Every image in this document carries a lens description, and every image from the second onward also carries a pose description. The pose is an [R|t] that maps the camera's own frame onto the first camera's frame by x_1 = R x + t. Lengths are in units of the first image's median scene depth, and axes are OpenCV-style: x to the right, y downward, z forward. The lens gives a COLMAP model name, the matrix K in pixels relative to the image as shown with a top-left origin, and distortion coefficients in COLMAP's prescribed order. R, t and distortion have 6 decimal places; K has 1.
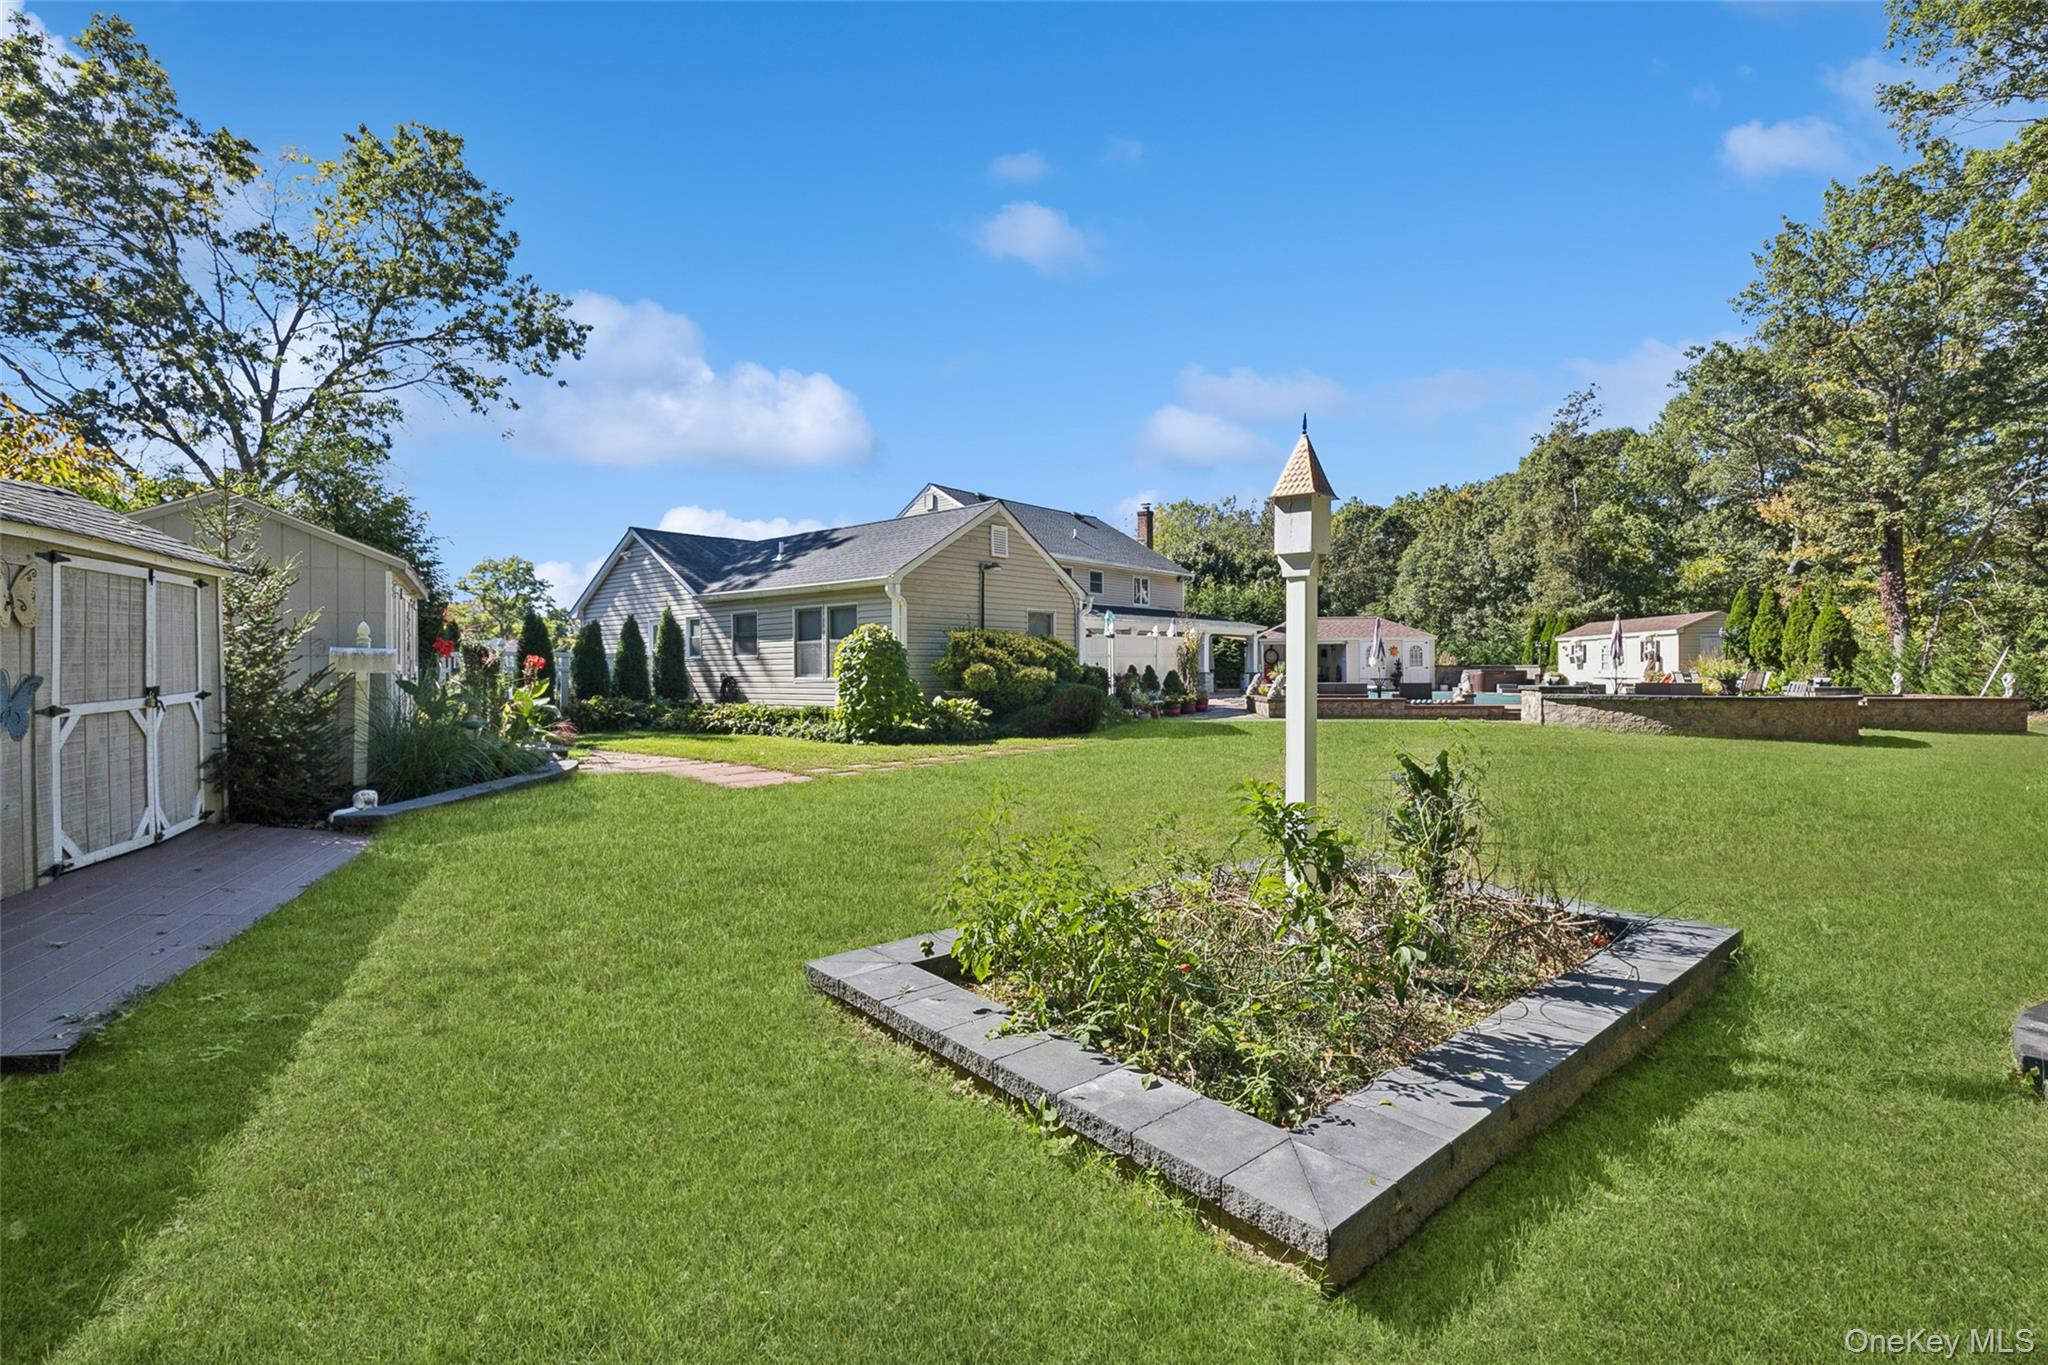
lens RADIAL K [[946.4, 0, 1028.3], [0, 946.4, 667.9], [0, 0, 1]] dist [-0.013863, -0.000256]
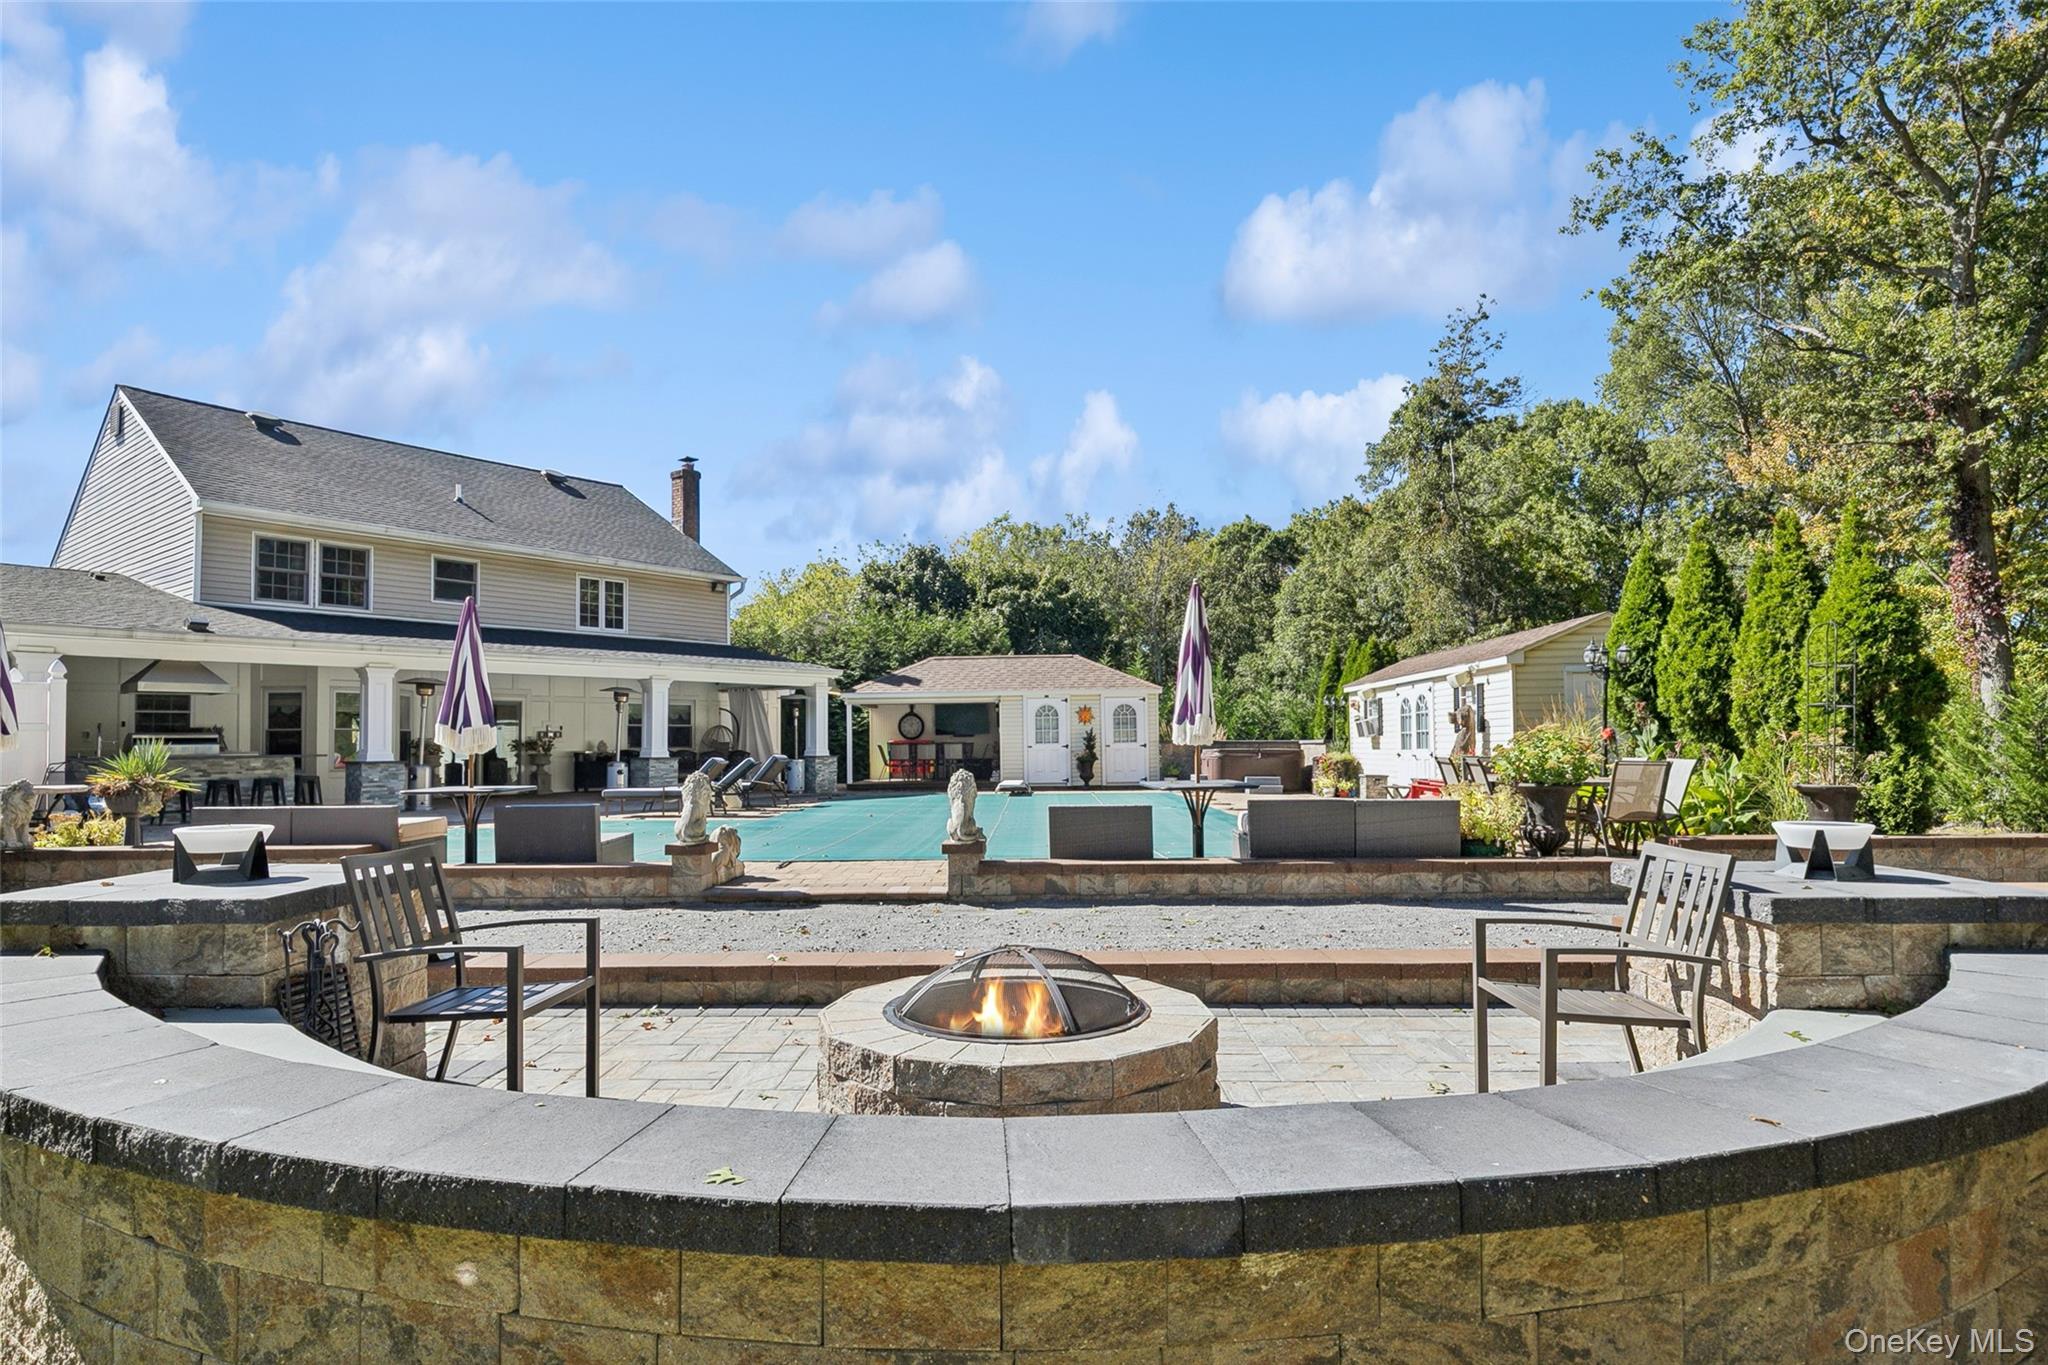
lens RADIAL K [[1110.2, 0, 1024.0], [0, 1110.2, 682.5], [0, 0, 1]] dist [0.001294, -0.000539]
pose [[0.998100, -0.002388, 0.061575, 0.358654], [0.005786, 0.998466, -0.055068, -0.001990], [-0.061349, 0.055320, 0.996582, 0.418809]]
